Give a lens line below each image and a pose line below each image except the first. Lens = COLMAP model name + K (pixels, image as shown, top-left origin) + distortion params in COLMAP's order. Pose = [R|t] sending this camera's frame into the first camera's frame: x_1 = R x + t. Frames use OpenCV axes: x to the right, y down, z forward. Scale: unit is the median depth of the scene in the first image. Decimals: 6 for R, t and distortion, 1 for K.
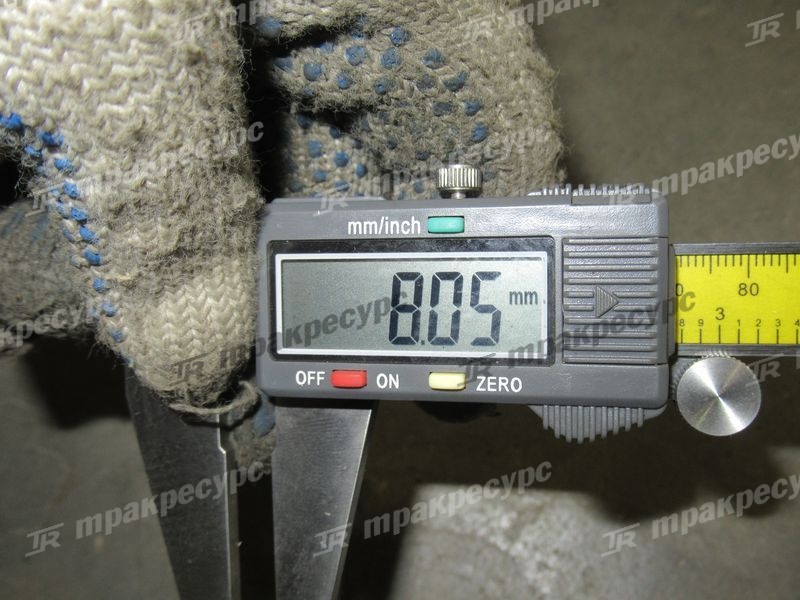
lens RADIAL K [[795.1, 0, 402.8], [0, 795.1, 301.7], [0, 0, 1]] dist [-0.006274, 0.000000]
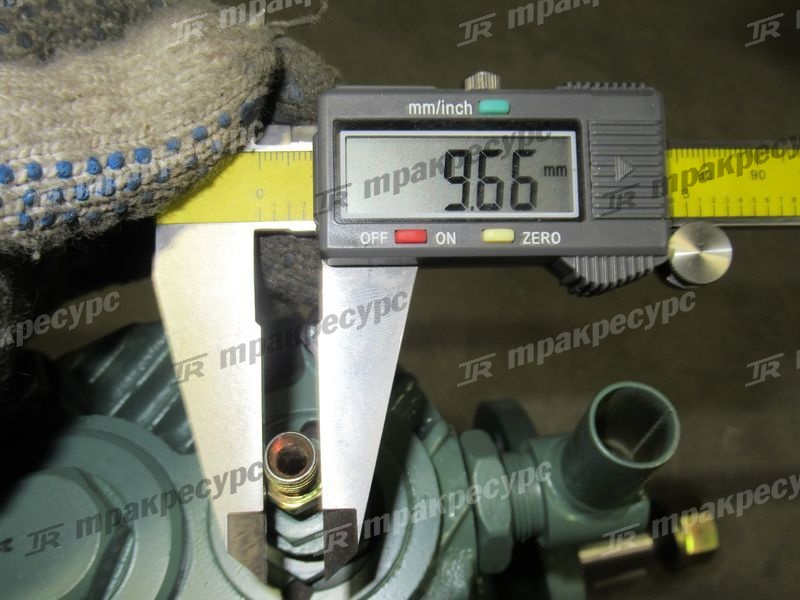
lens RADIAL K [[795.1, 0, 398.0], [0, 795.1, 301.7], [0, 0, 1]] dist [-0.006274, 0.000000]
pose [[0.958918, 0.021763, 0.282848, -0.413390], [0.021224, 0.988755, -0.148031, 0.363700], [-0.282889, 0.147952, 0.947673, -0.054327]]
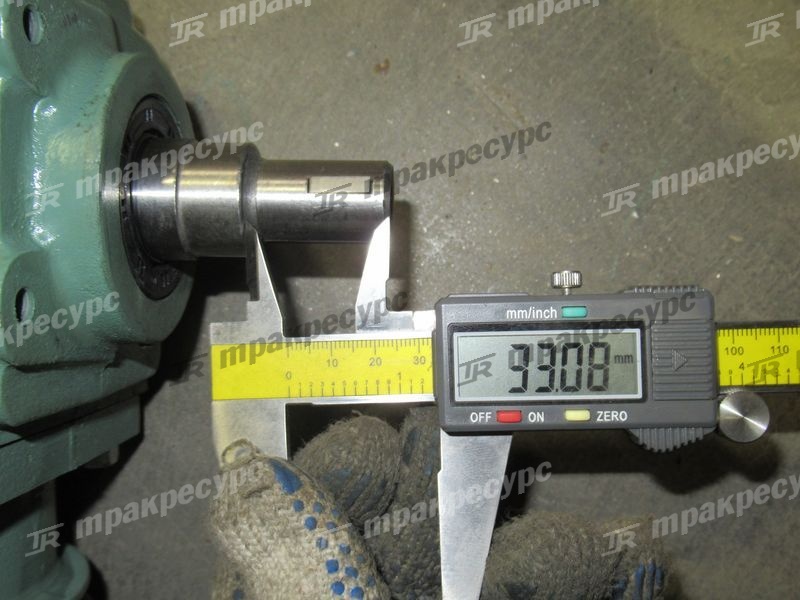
lens RADIAL K [[795.1, 0, 400.7], [0, 795.1, 299.3], [0, 0, 1]] dist [-0.006274, 0.000000]
pose [[0.983423, -0.007680, 0.181165, -0.543523], [0.022186, 0.996693, -0.078178, -0.009347], [-0.179965, 0.080901, 0.980341, -0.434725]]
